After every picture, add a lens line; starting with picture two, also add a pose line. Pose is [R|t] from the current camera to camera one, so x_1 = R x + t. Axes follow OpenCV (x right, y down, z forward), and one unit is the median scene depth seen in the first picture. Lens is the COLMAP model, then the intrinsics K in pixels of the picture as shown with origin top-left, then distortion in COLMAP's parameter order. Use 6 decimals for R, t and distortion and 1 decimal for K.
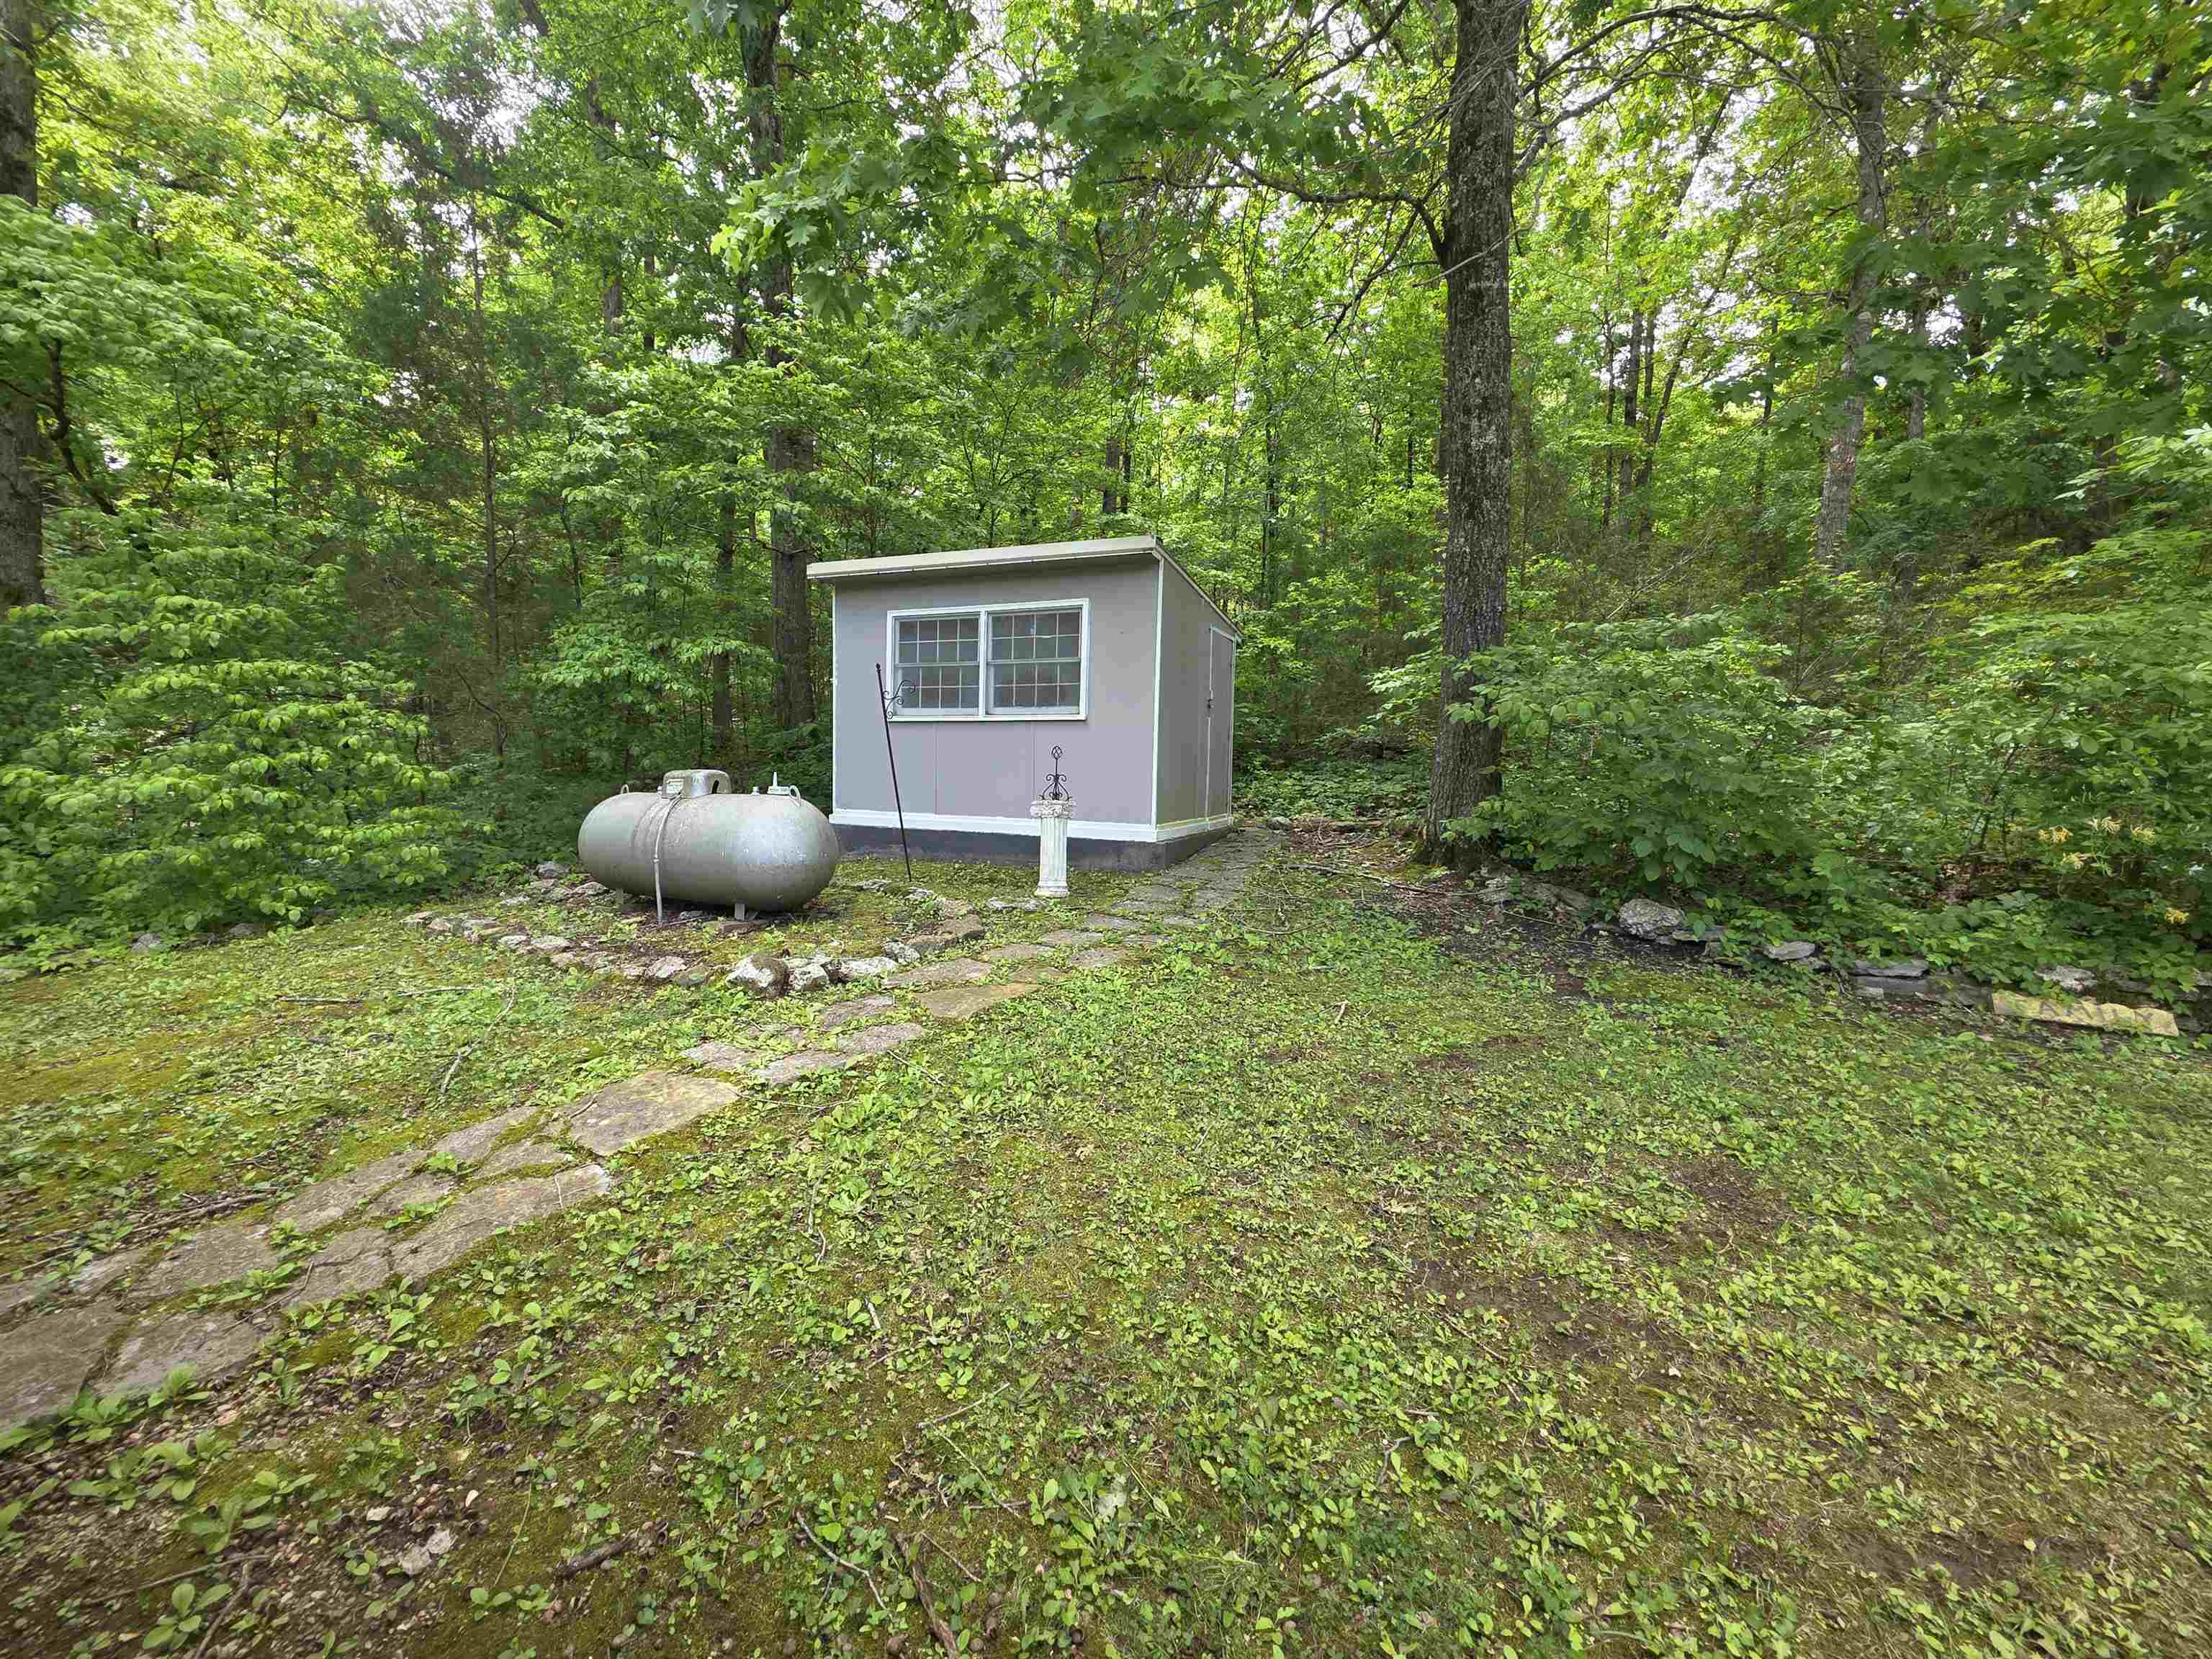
lens RADIAL K [[898.7, 0, 1120.7], [0, 898.7, 838.6], [0, 0, 1]] dist [0.000236, 0.000183]
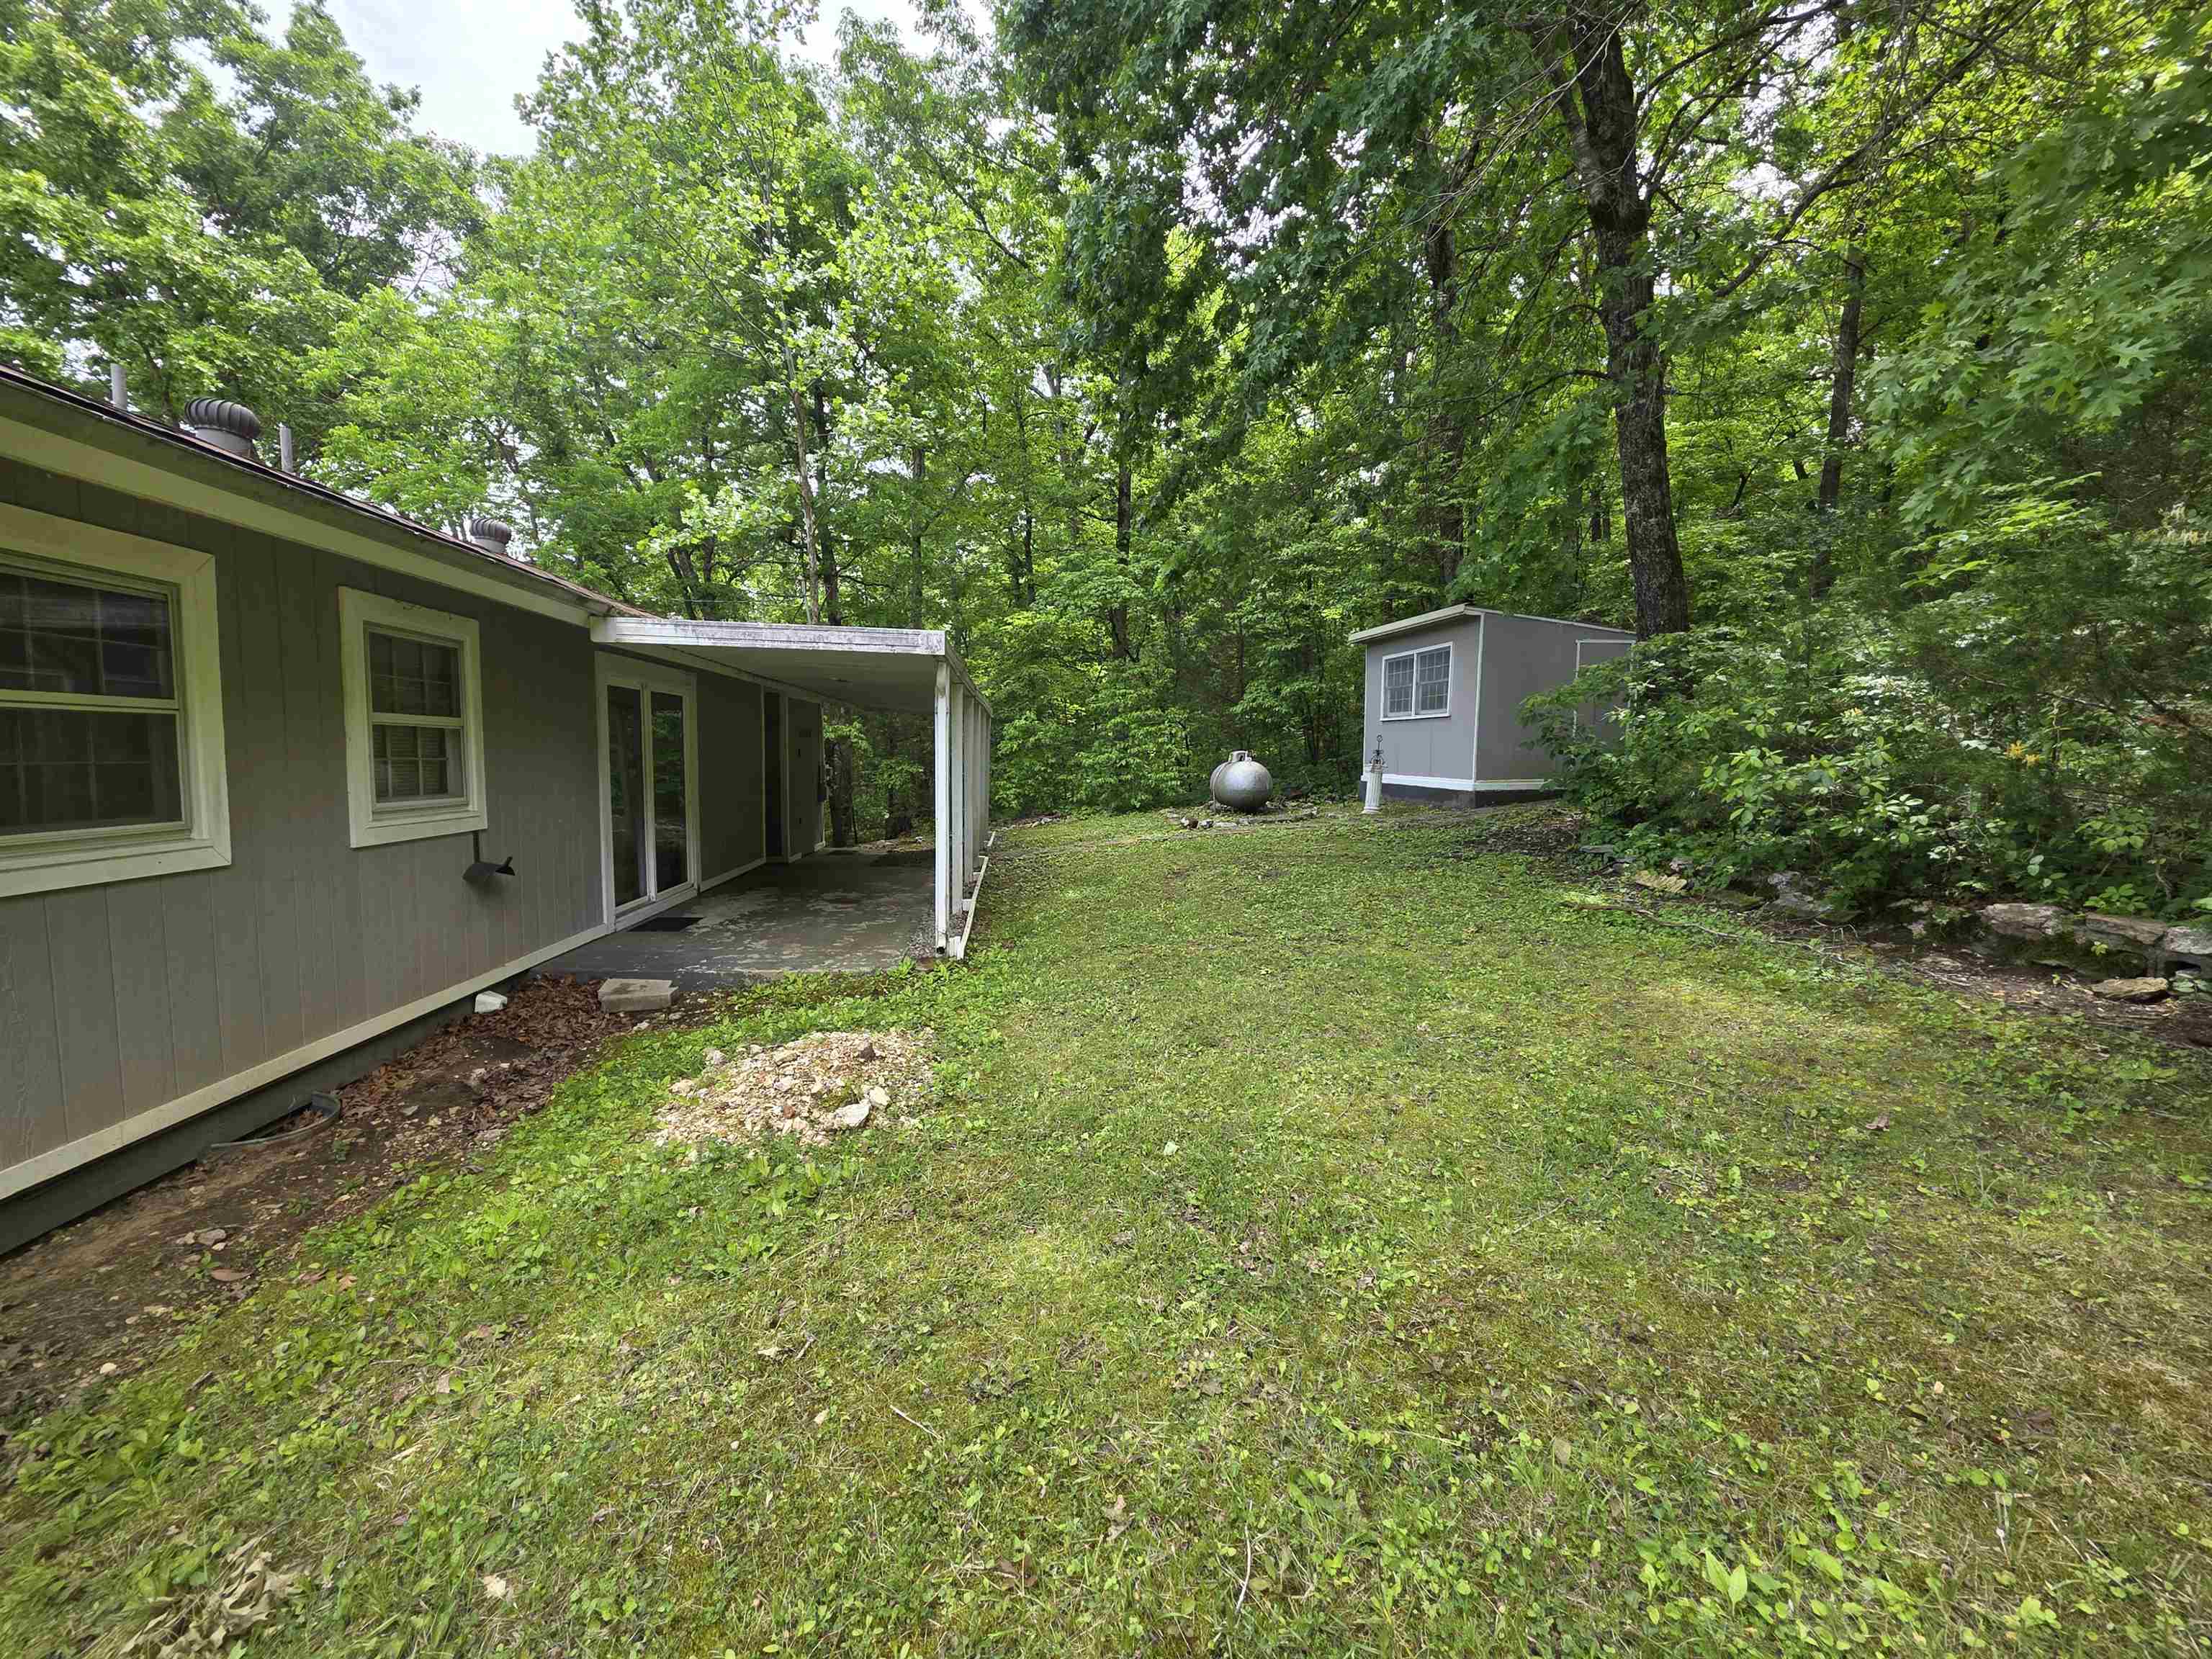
lens RADIAL K [[898.7, 0, 1120.7], [0, 898.7, 838.6], [0, 0, 1]] dist [0.000236, 0.000183]
pose [[0.550138, 0.067749, -0.832321, 1.154149], [-0.061191, 0.997295, 0.040732, 0.068285], [0.832829, 0.028522, 0.552795, -0.452557]]
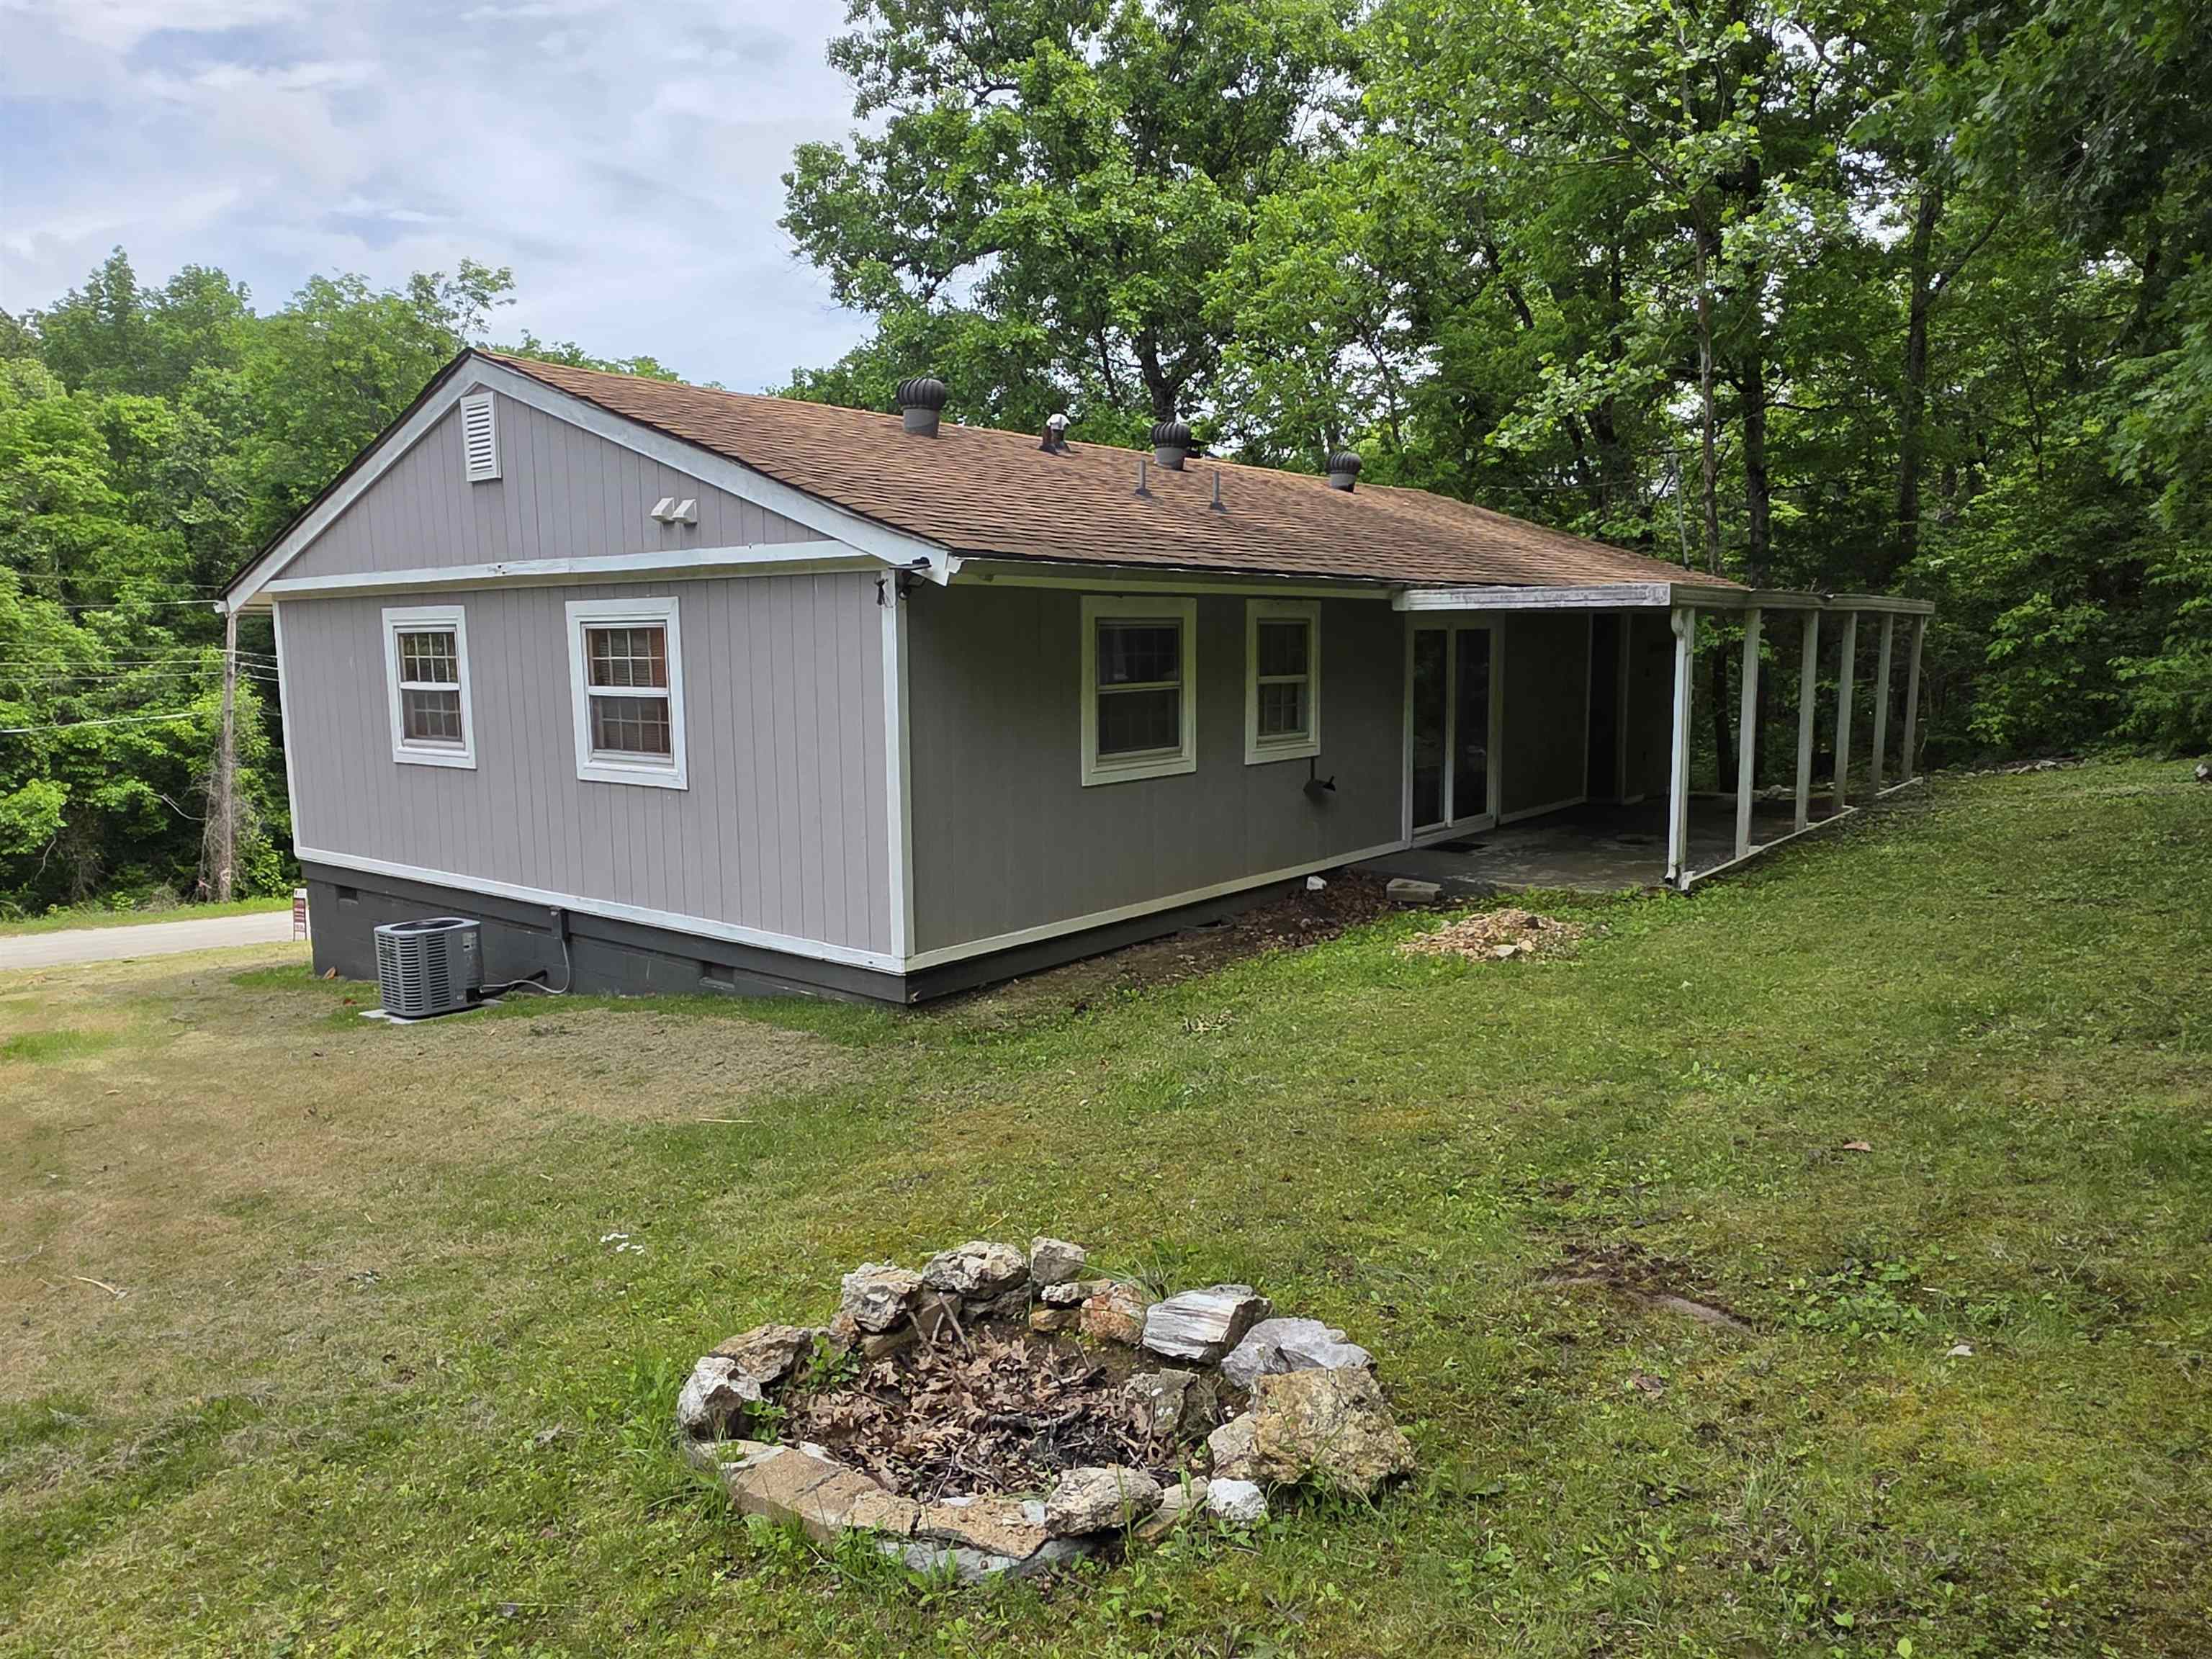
lens RADIAL K [[1481.8, 0, 1106.0], [0, 1481.8, 829.5], [0, 0, 1]] dist [-0.004489, 0.000067]
pose [[-0.190831, 0.103748, -0.976125, 1.863548], [-0.050712, 0.992029, 0.115353, 0.028642], [0.980312, 0.071514, -0.184049, -0.405152]]
